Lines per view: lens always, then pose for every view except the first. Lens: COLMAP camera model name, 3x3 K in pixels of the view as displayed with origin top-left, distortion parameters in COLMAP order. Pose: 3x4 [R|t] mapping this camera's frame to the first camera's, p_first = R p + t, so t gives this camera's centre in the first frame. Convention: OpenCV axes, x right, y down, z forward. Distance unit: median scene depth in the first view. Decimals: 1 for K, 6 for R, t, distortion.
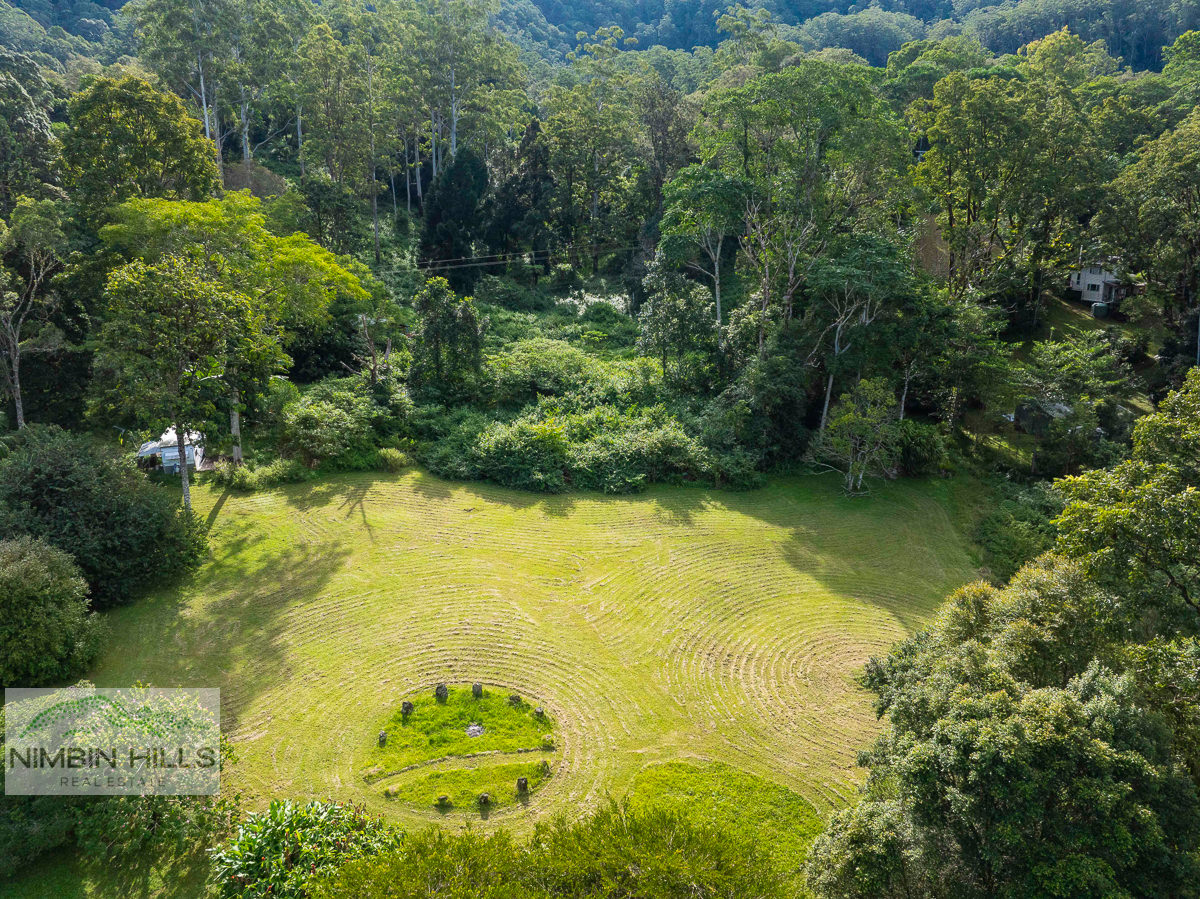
lens RADIAL K [[877.2, 0, 598.1], [0, 877.2, 500.8], [0, 0, 1]] dist [-0.096467, 0.055060]
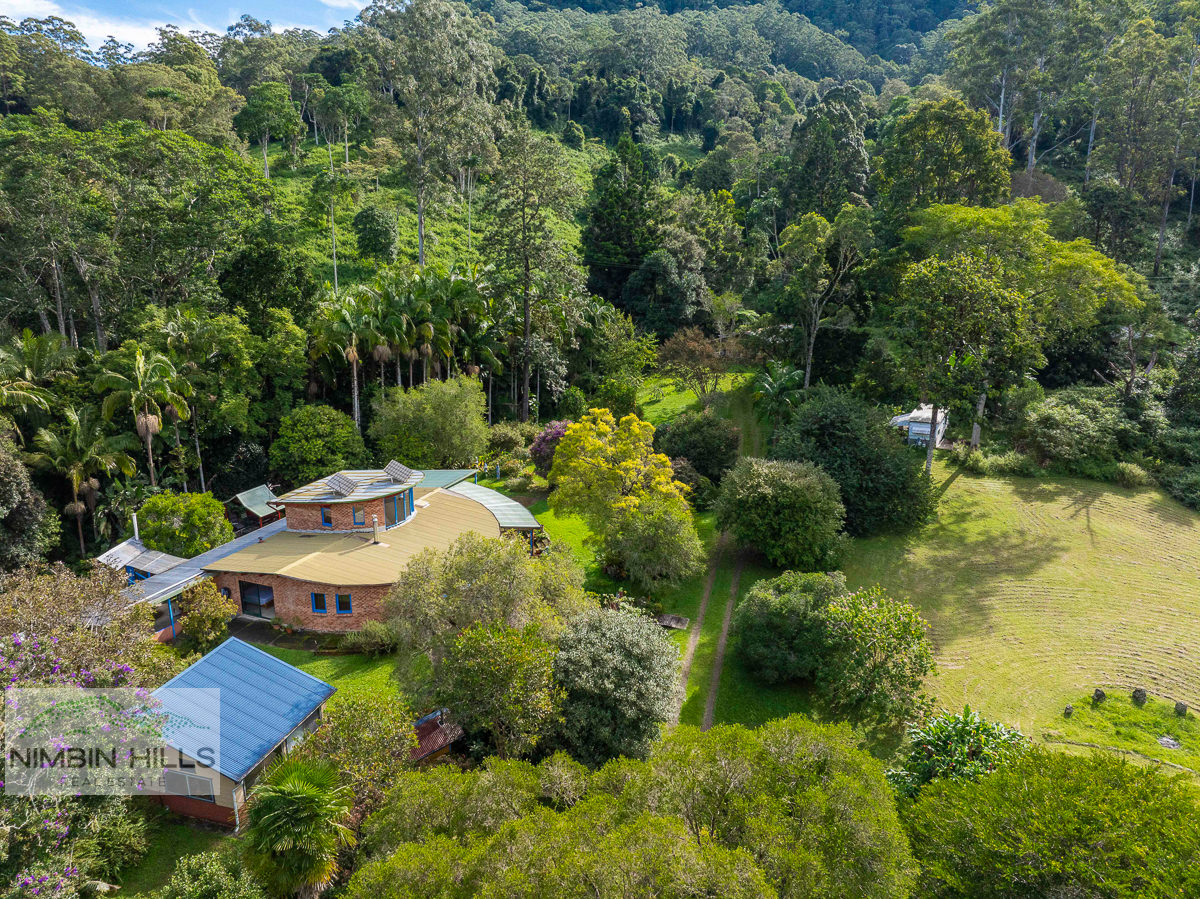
lens RADIAL K [[879.8, 0, 602.9], [0, 879.8, 472.5], [0, 0, 1]] dist [-0.075720, 0.065369]
pose [[0.700169, 0.185026, -0.689586, 0.013500], [-0.213457, 0.975910, 0.045117, 0.035114], [0.681322, 0.115607, 0.722797, -0.095687]]
